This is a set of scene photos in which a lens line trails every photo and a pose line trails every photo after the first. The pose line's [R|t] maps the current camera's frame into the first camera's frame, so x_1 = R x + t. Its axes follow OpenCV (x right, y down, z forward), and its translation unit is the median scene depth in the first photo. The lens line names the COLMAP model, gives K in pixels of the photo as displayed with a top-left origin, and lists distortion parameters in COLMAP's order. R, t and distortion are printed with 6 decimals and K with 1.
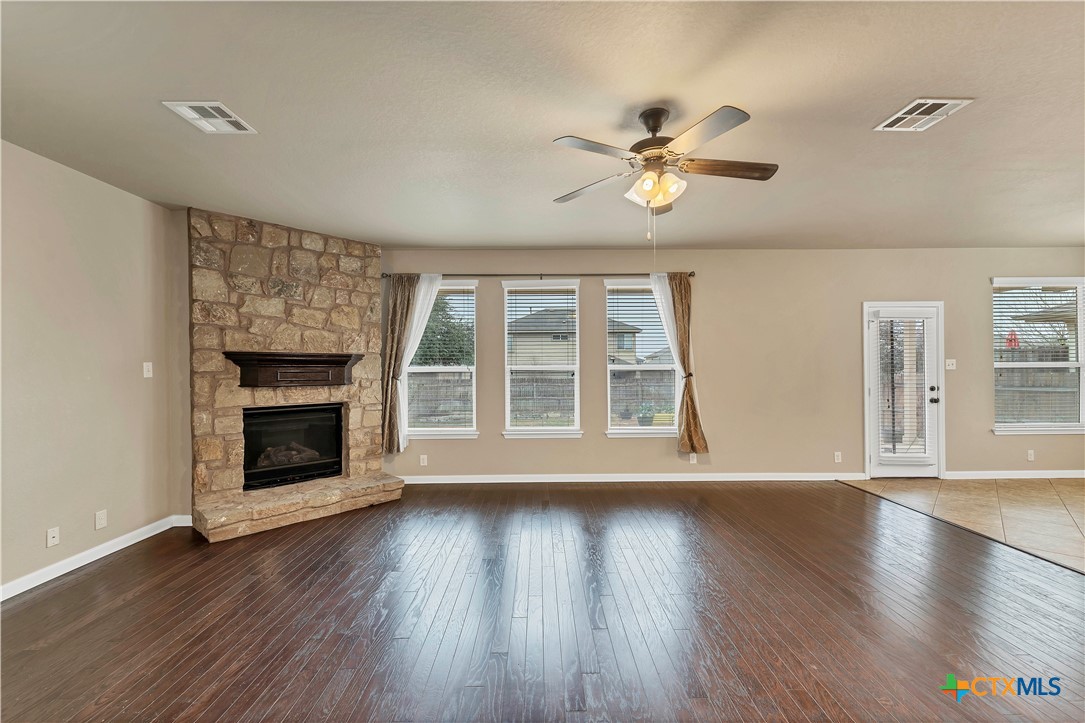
lens RADIAL K [[443.1, 0, 544.1], [0, 443.1, 366.5], [0, 0, 1]] dist [0.001828, 0.000133]
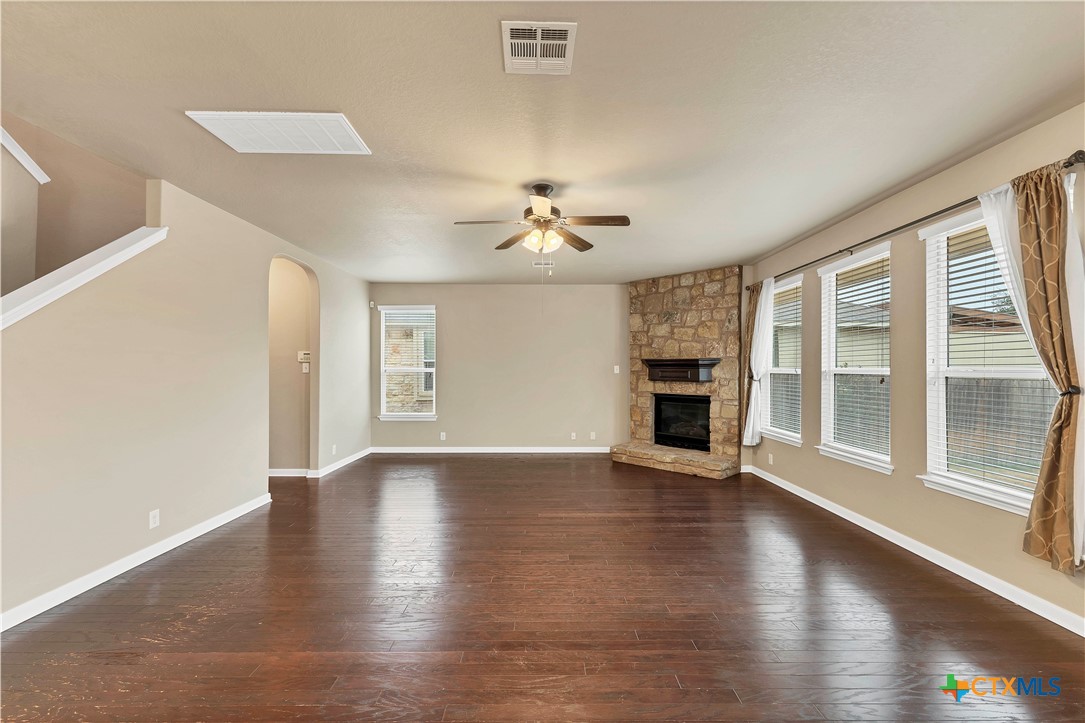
lens RADIAL K [[443.1, 0, 544.1], [0, 443.1, 366.5], [0, 0, 1]] dist [0.001828, 0.000133]
pose [[-0.007077, 0.000766, -0.999975, 0.898747], [-0.000488, 1.000000, 0.000769, -0.005957], [0.999975, 0.000493, -0.007077, 0.560208]]
